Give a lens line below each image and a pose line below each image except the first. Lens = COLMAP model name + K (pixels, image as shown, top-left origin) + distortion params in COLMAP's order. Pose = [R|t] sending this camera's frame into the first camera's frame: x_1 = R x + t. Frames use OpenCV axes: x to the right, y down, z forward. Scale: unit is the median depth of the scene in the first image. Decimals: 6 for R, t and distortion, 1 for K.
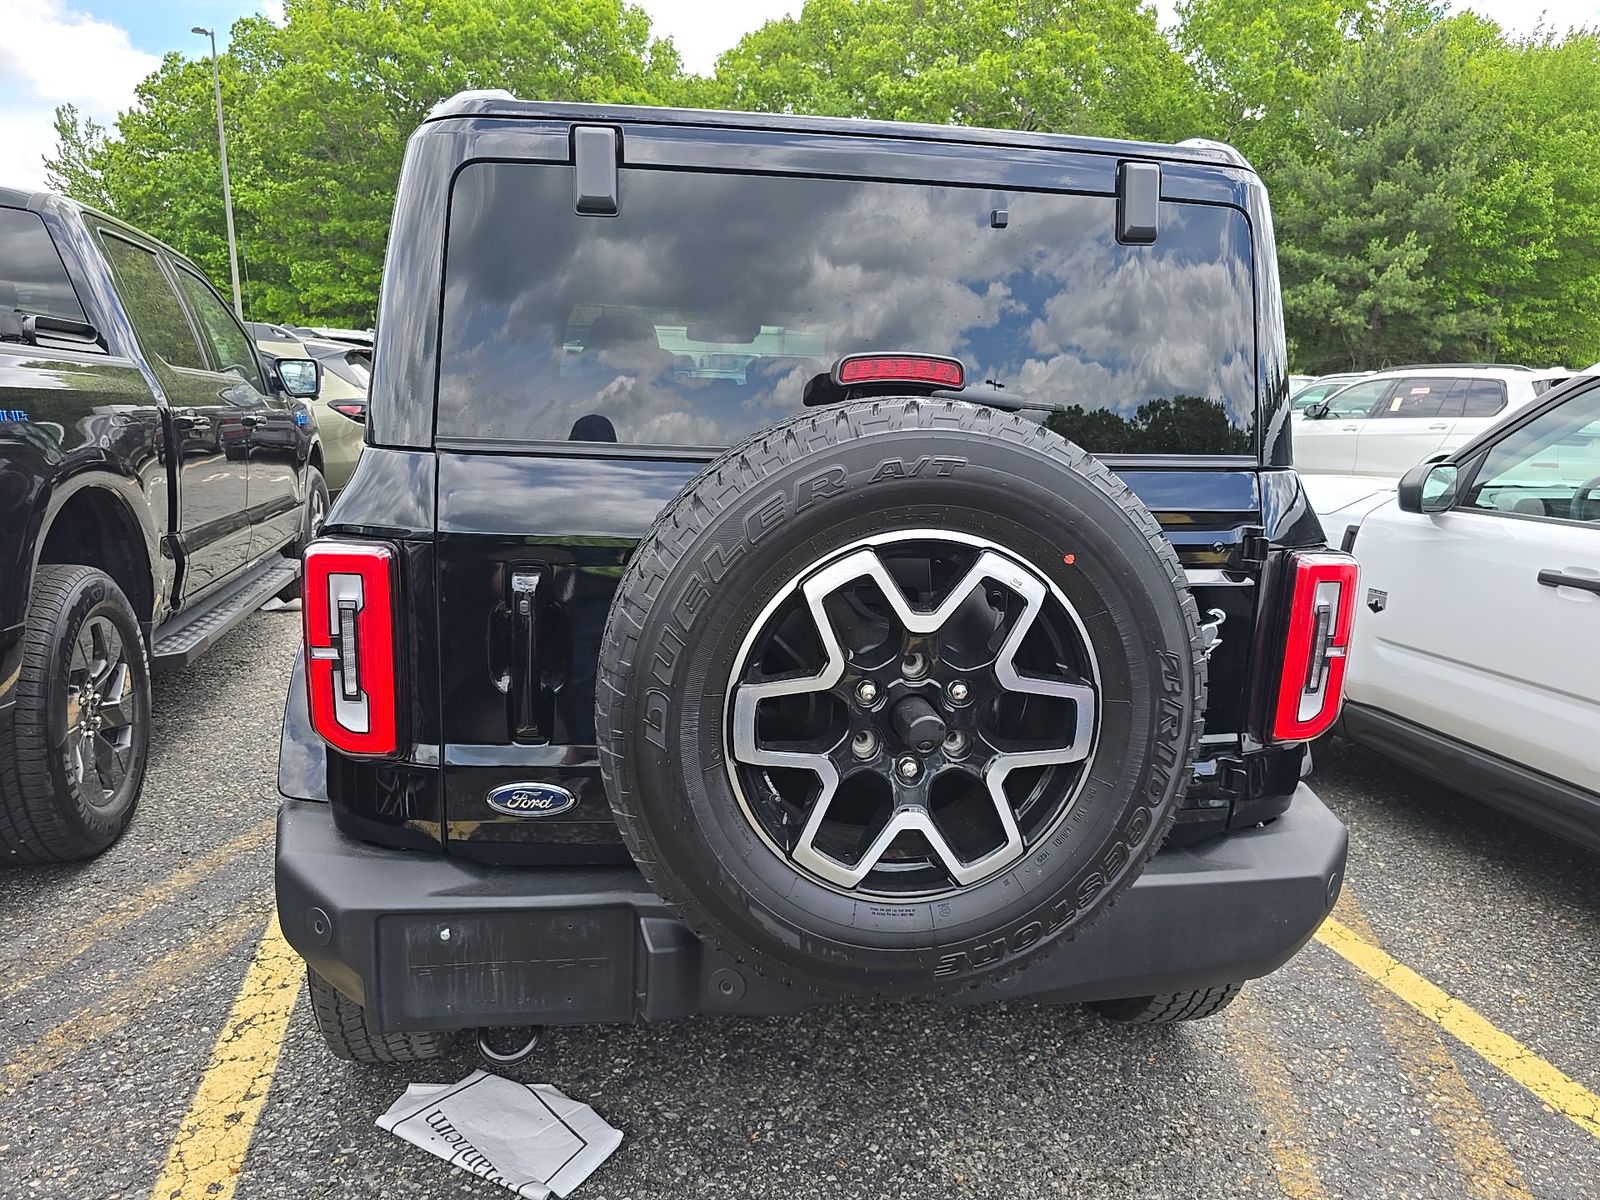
lens RADIAL K [[1123.3, 0, 800.0], [0, 1123.3, 600.0], [0, 0, 1]] dist [0.036417, -0.031647]
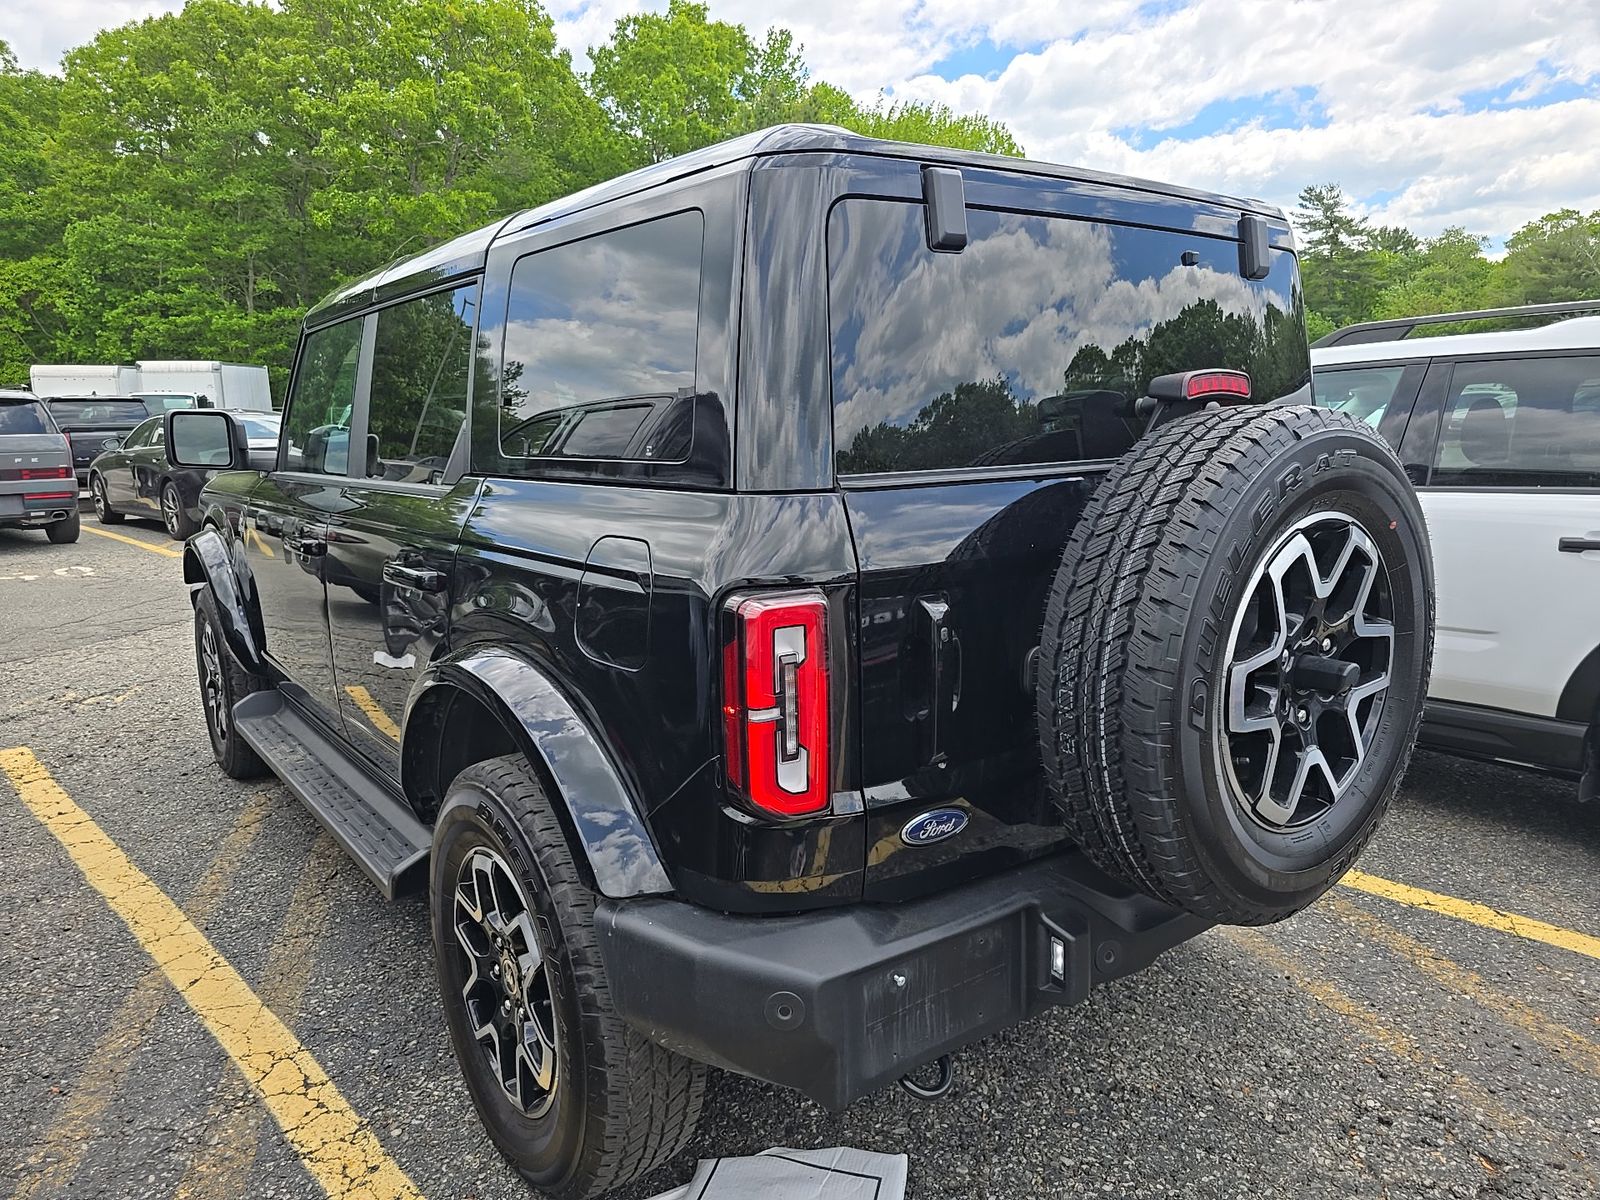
lens RADIAL K [[1109.0, 0, 800.0], [0, 1109.0, 600.0], [0, 0, 1]] dist [0.041058, -0.033566]
pose [[0.872943, -0.129620, 0.470286, -0.800921], [0.139892, 0.990079, 0.013217, -0.053511], [-0.467333, 0.054251, 0.882415, 0.176541]]
